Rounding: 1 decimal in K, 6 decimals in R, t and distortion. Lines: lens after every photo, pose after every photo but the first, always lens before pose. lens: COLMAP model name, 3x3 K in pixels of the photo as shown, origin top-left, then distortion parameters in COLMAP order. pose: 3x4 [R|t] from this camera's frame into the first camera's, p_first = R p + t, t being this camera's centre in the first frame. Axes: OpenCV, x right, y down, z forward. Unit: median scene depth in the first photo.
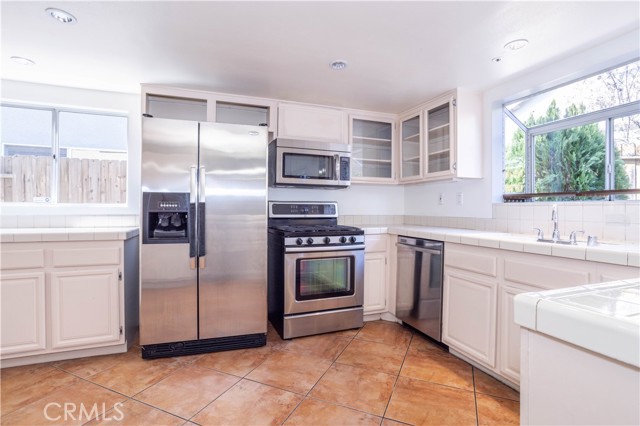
lens RADIAL K [[313.9, 0, 321.2], [0, 313.9, 210.8], [0, 0, 1]] dist [-0.063560, 0.034659]
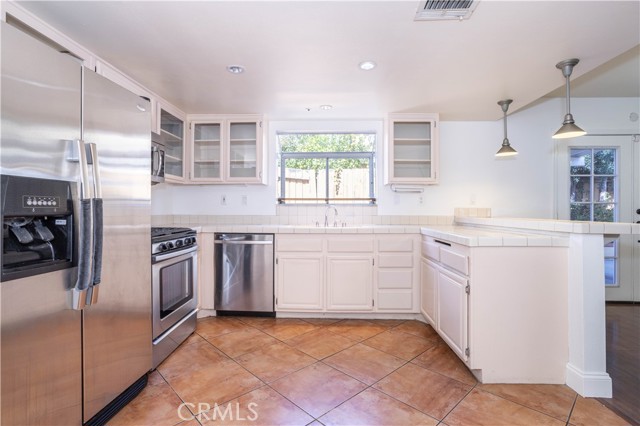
lens RADIAL K [[313.9, 0, 321.2], [0, 313.9, 210.8], [0, 0, 1]] dist [-0.063560, 0.034659]
pose [[0.374953, -0.007752, 0.927011, -0.751602], [0.004509, 0.999968, 0.006539, -0.003580], [-0.927033, 0.001728, 0.374976, 0.331137]]
